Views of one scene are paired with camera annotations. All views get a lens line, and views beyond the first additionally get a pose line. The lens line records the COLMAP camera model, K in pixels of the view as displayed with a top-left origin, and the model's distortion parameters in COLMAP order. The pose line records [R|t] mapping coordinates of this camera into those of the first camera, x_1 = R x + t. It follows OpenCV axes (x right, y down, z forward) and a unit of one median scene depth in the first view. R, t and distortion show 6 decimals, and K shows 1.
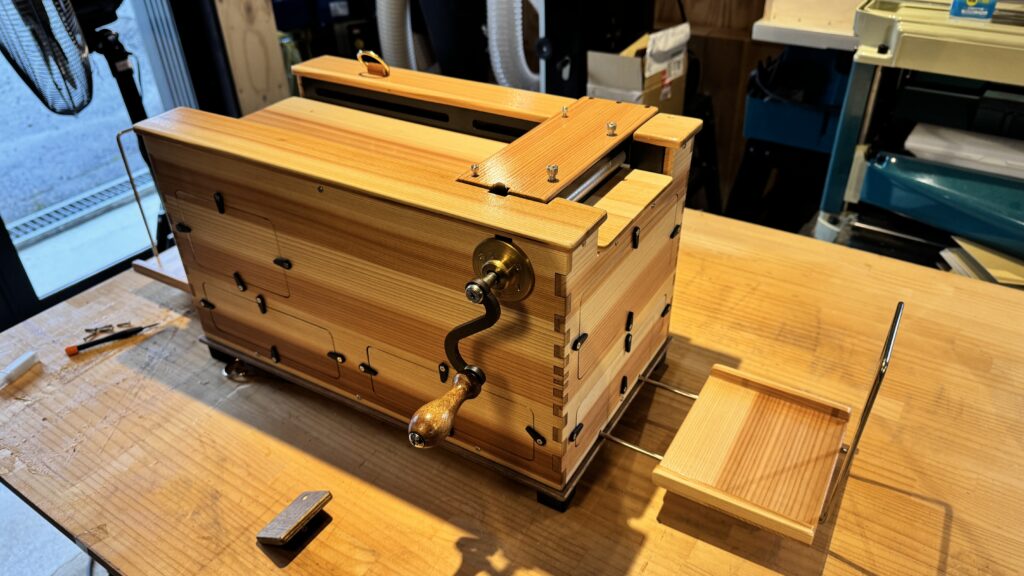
lens RADIAL K [[735.4, 0, 509.2], [0, 735.4, 295.2], [0, 0, 1]] dist [0.051844, -0.084582]
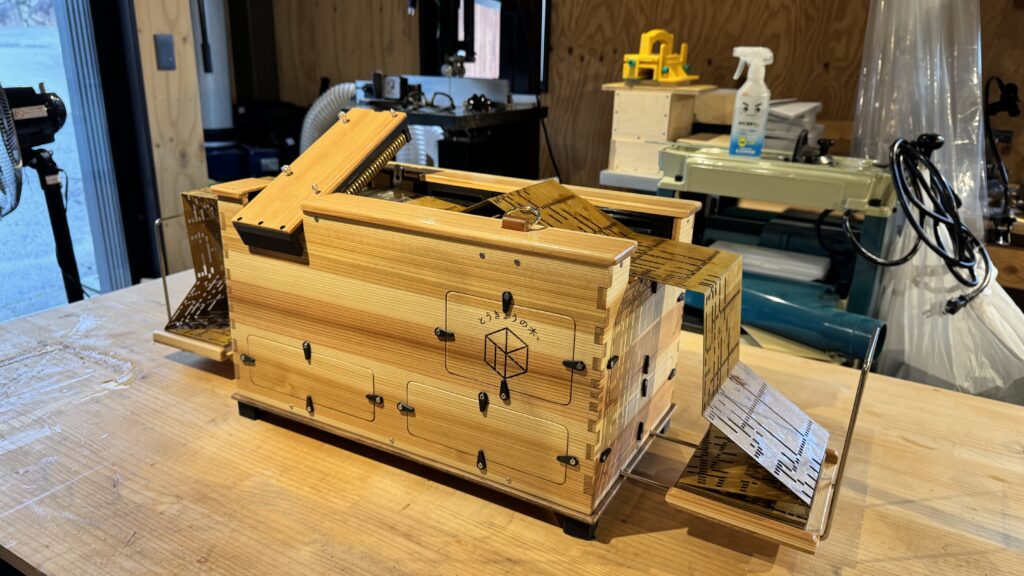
lens RADIAL K [[735.4, 0, 509.4], [0, 735.4, 289.2], [0, 0, 1]] dist [0.051844, -0.084582]
pose [[0.996664, 0.036998, 0.072746, 0.123273], [-0.017229, 0.966636, -0.255575, 0.162959], [-0.079775, 0.253469, 0.964048, -0.128889]]
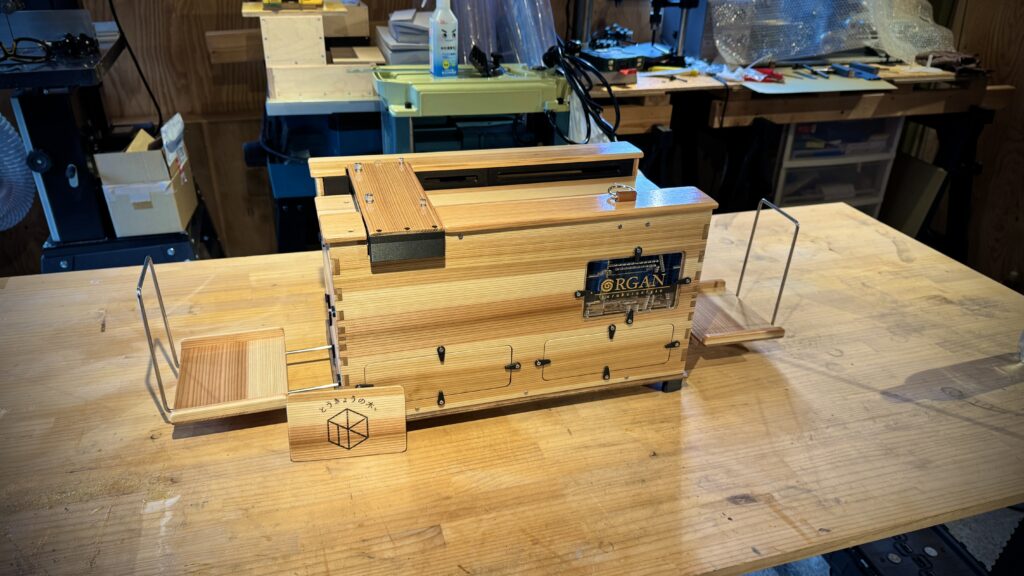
lens RADIAL K [[735.4, 0, 497.0], [0, 735.4, 282.6], [0, 0, 1]] dist [0.051844, -0.084582]
pose [[0.663177, -0.302086, 0.684792, -0.438844], [0.375009, 0.925915, 0.045282, -0.024611], [-0.647738, 0.226773, 0.727330, -0.042555]]
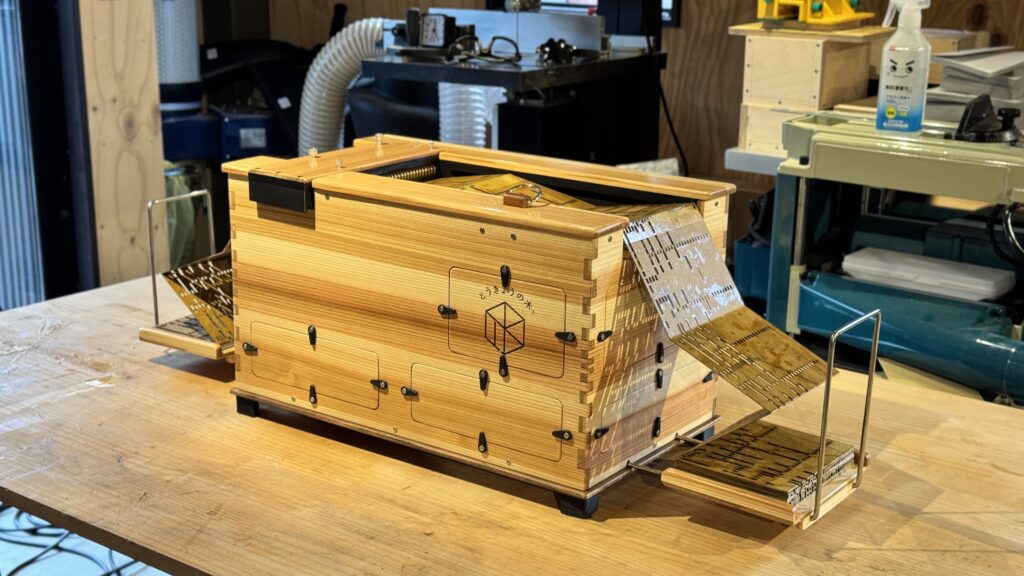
lens RADIAL K [[1443.5, 0, 500.8], [0, 1443.5, 289.8], [0, 0, 1]] dist [0.110781, 0.000000]
pose [[0.996655, 0.059923, -0.055576, 0.218847], [-0.074229, 0.948242, -0.308752, 0.380580], [0.034198, 0.311845, 0.949517, -0.638389]]
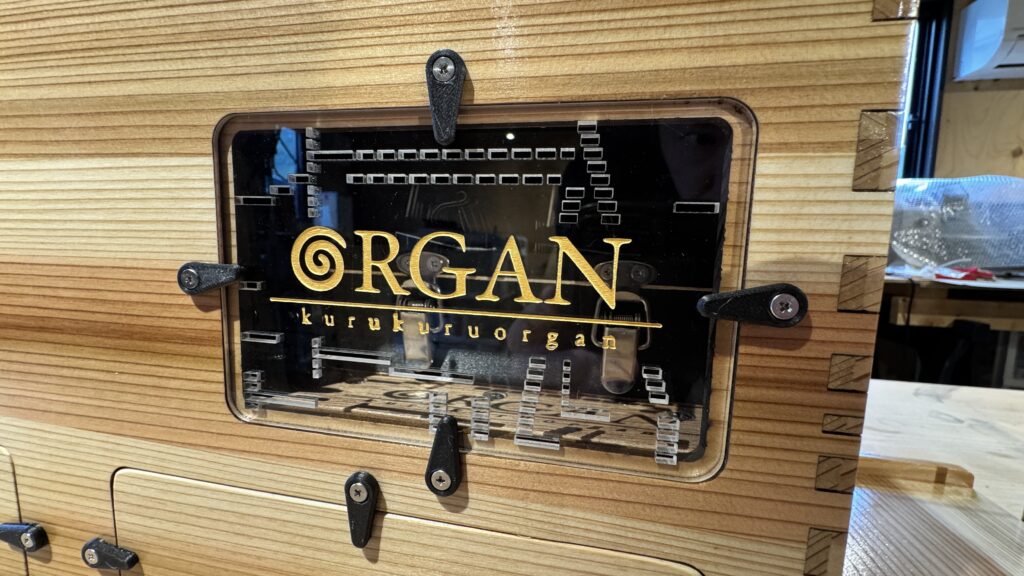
lens RADIAL K [[409.4, 0, 514.1], [0, 409.4, 288.8], [0, 0, 1]] dist [-0.007663, 0.000248]
pose [[0.933569, 0.012905, 0.358166, 0.145914], [0.150849, 0.892371, -0.425345, 0.101692], [-0.325106, 0.451117, 0.831143, 0.338976]]
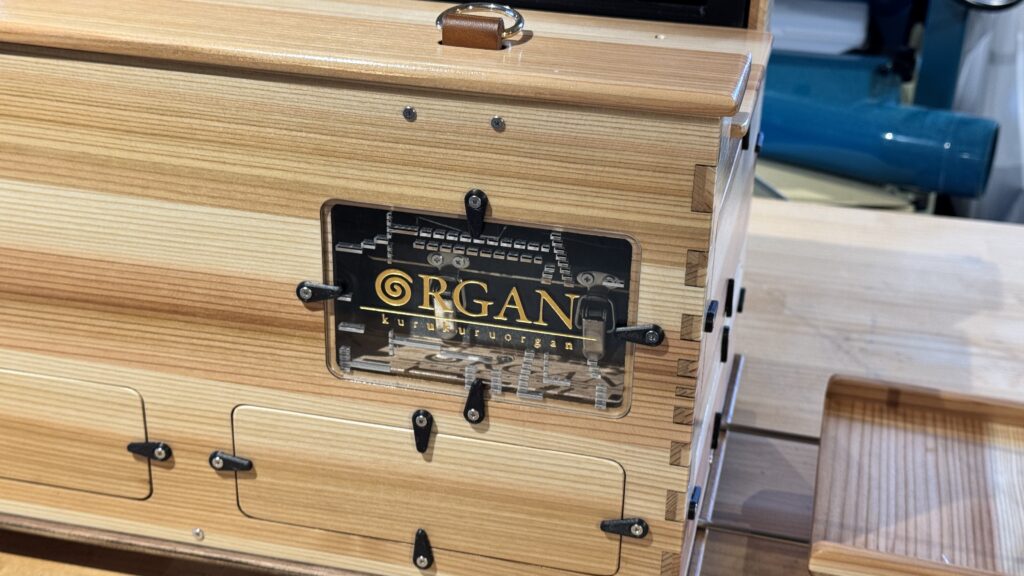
lens RADIAL K [[1443.5, 0, 517.5], [0, 1443.5, 290.2], [0, 0, 1]] dist [0.110781, 0.000000]
pose [[0.946990, -0.099096, 0.305599, 0.027593], [0.135512, 0.985686, -0.100299, 0.108544], [-0.291286, 0.136395, 0.946863, -0.055187]]
